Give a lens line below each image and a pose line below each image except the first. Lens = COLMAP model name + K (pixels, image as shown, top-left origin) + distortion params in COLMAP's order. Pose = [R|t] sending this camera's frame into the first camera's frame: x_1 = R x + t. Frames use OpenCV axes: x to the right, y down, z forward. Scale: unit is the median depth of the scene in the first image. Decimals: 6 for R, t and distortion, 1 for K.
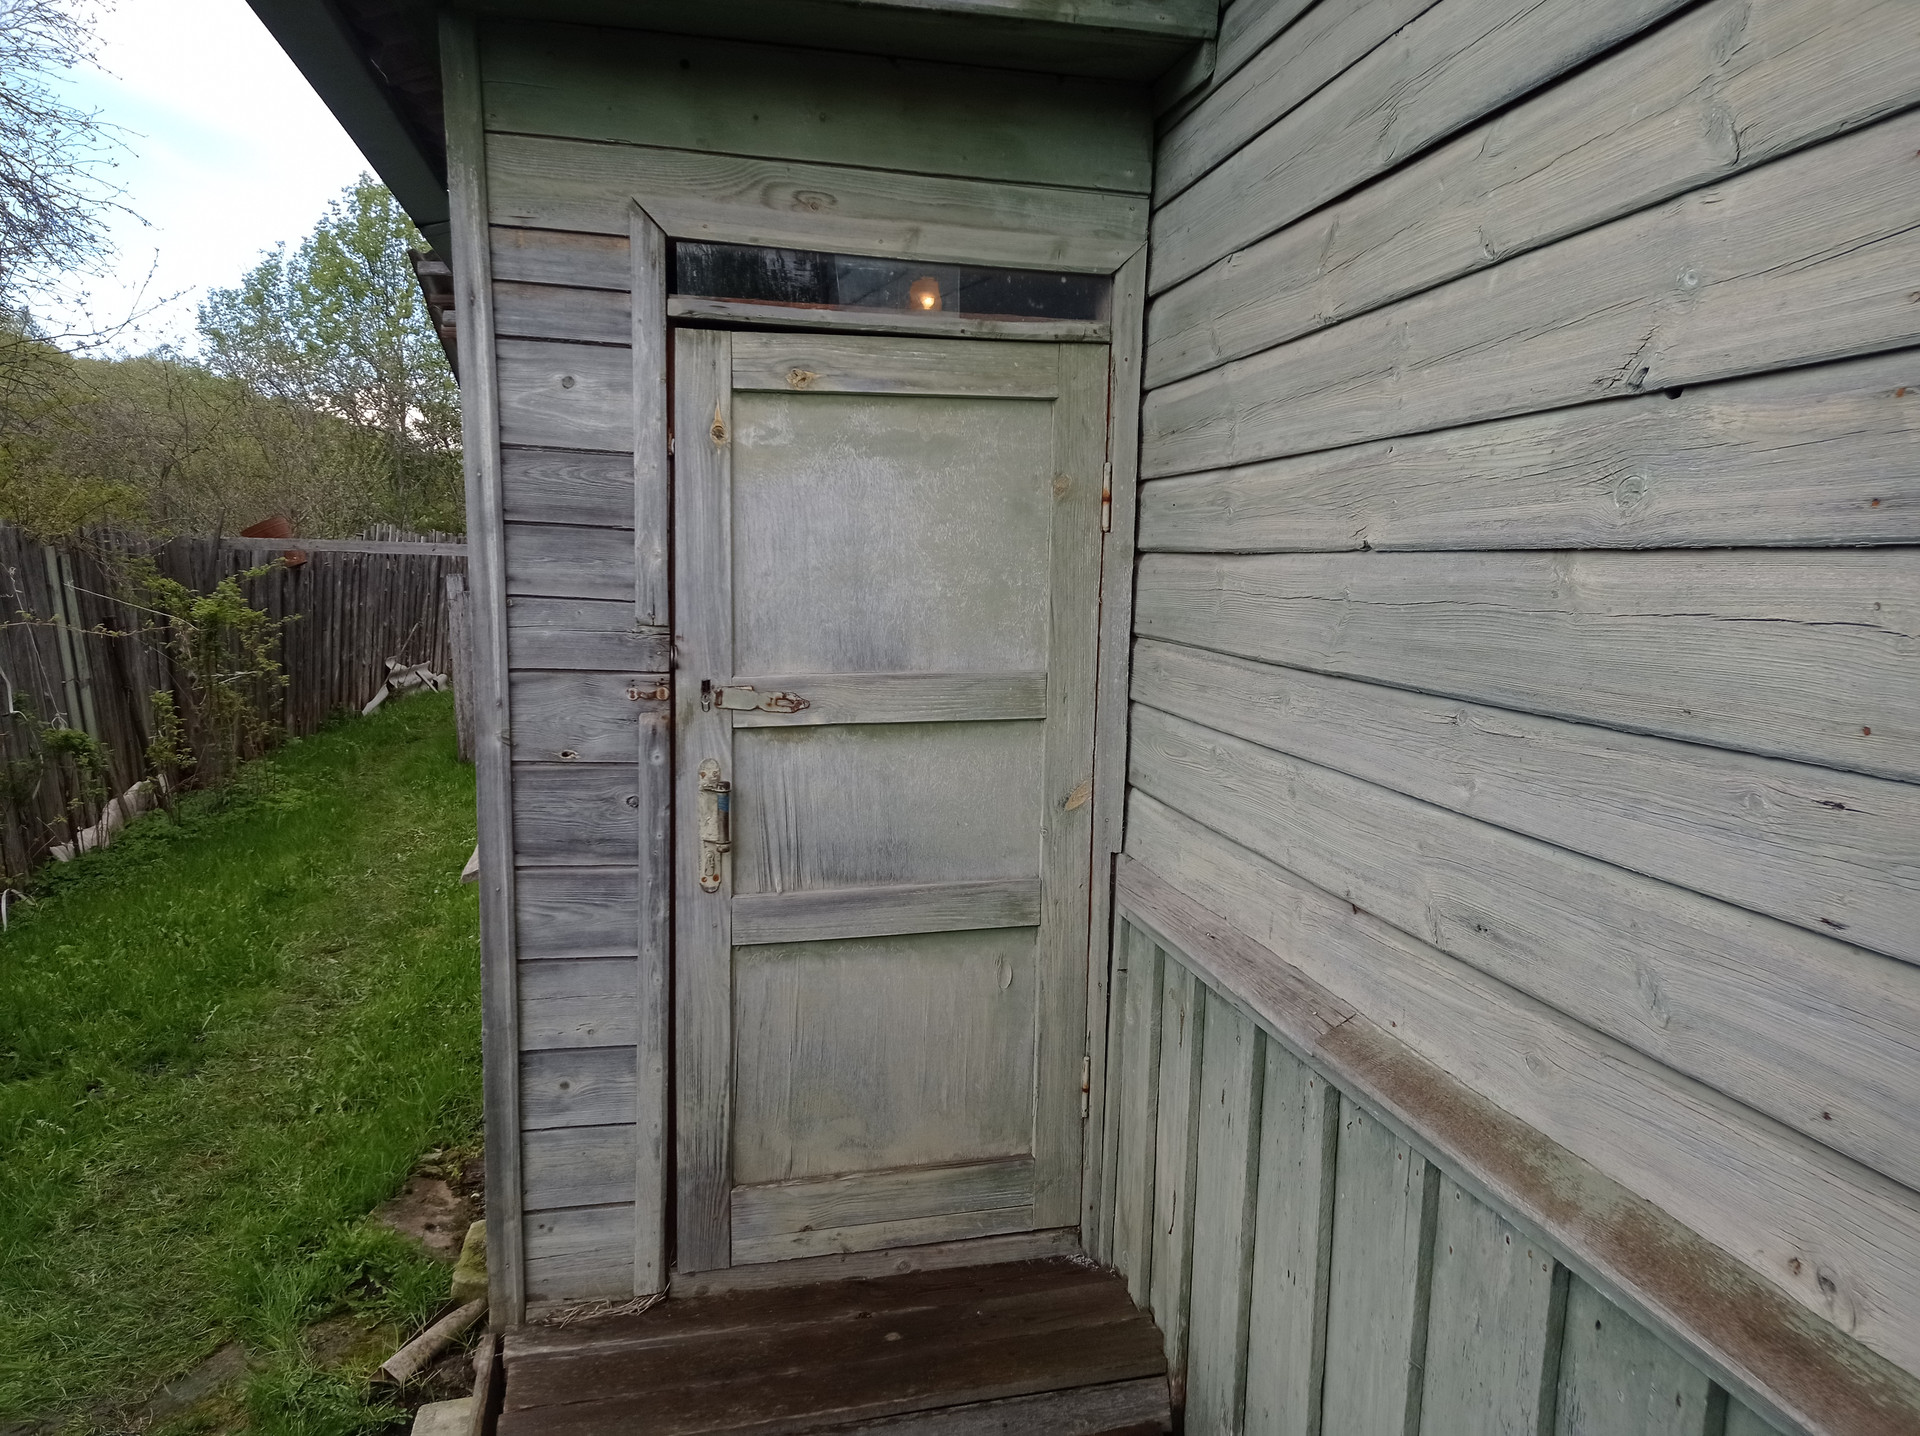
lens RADIAL K [[1372.7, 0, 970.3], [0, 1372.7, 714.2], [0, 0, 1]] dist [0.076219, -0.131452]
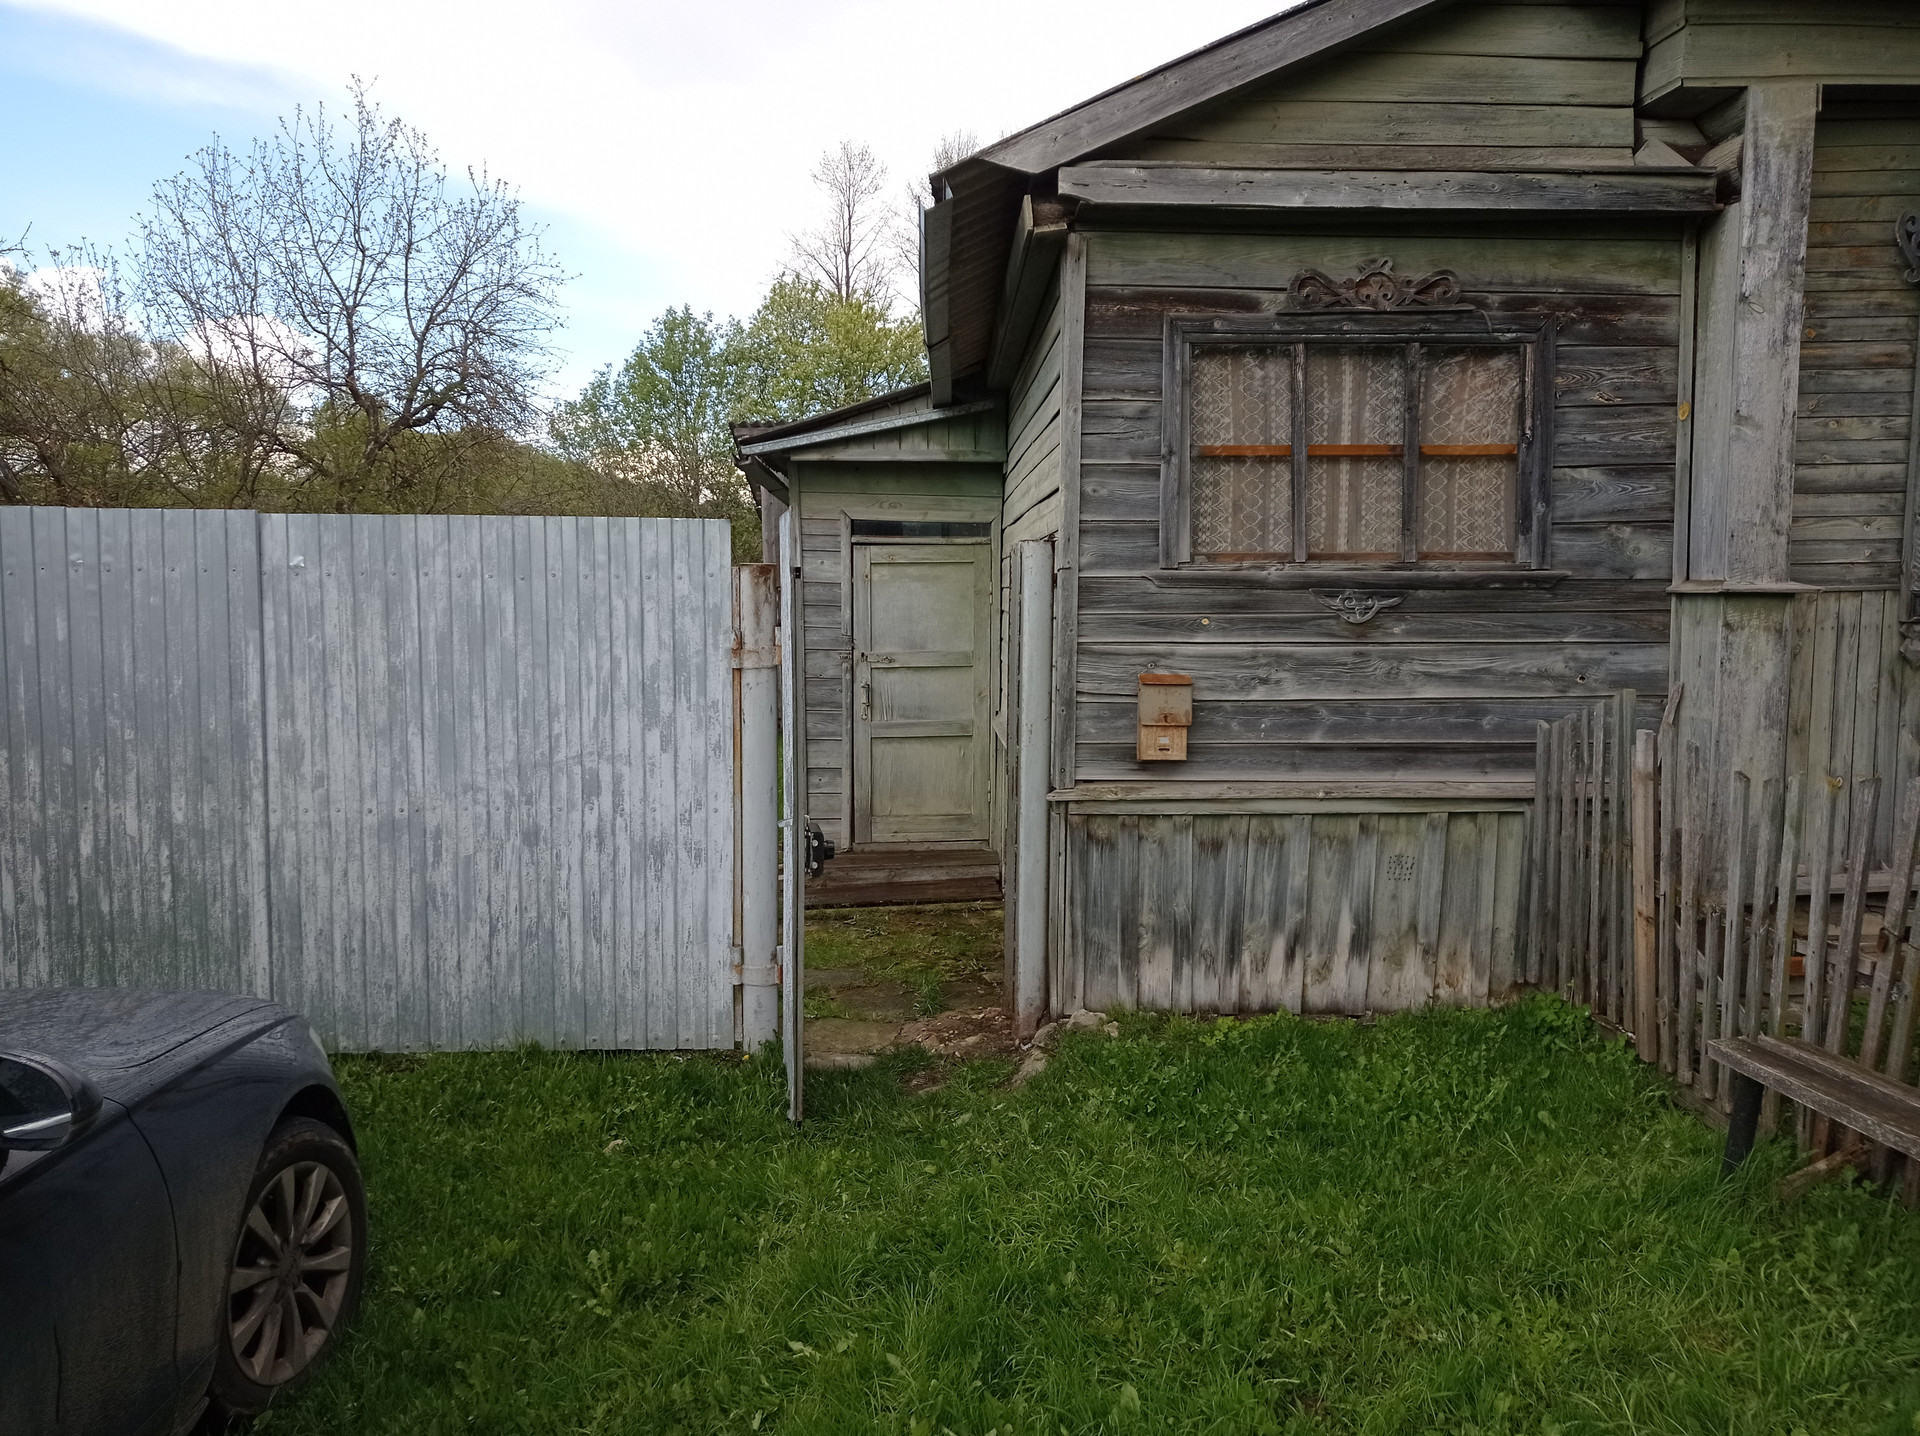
lens RADIAL K [[1482.7, 0, 1009.1], [0, 1482.7, 752.3], [0, 0, 1]] dist [0.000369, 0.000498]
pose [[0.987850, 0.003888, -0.155361, 0.667544], [-0.004939, 0.999967, -0.006377, 0.222715], [0.155331, 0.007067, 0.987837, -2.306234]]
